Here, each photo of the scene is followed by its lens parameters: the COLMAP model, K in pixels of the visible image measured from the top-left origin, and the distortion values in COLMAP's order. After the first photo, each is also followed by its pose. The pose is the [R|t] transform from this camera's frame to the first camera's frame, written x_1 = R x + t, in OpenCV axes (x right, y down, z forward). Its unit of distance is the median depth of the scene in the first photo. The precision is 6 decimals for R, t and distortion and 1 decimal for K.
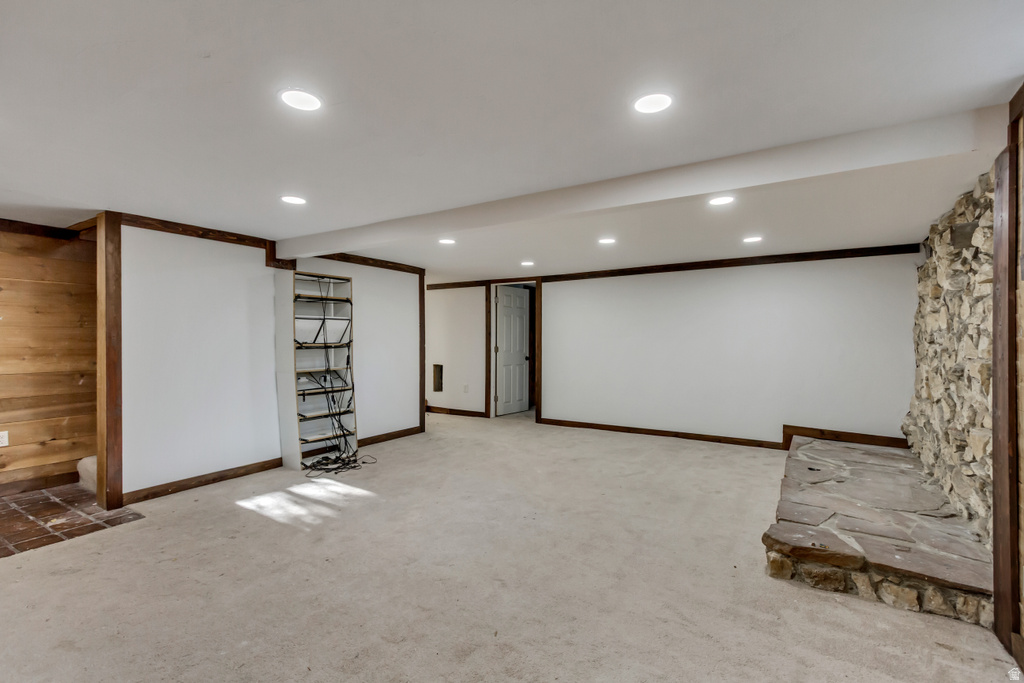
lens RADIAL K [[472.2, 0, 513.8], [0, 472.2, 341.2], [0, 0, 1]] dist [0.007618, 0.000162]
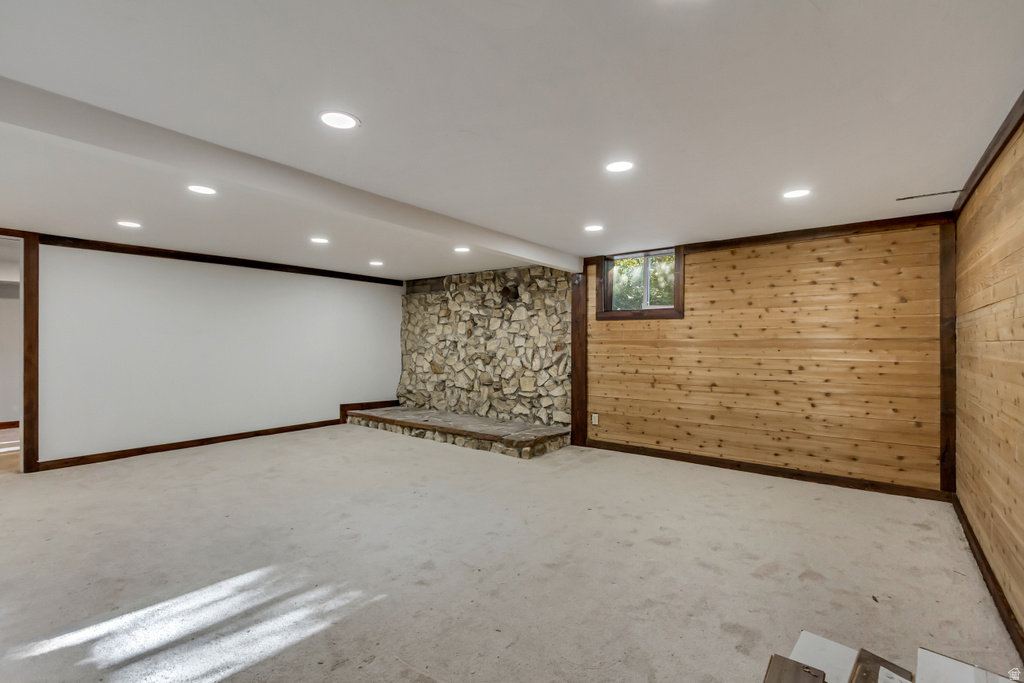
lens RADIAL K [[472.2, 0, 514.2], [0, 472.2, 342.4], [0, 0, 1]] dist [0.007618, 0.000162]
pose [[0.071576, -0.001970, 0.997433, -0.974167], [-0.003164, 0.999993, 0.002202, 0.004938], [-0.997430, -0.003314, 0.071569, 0.633851]]
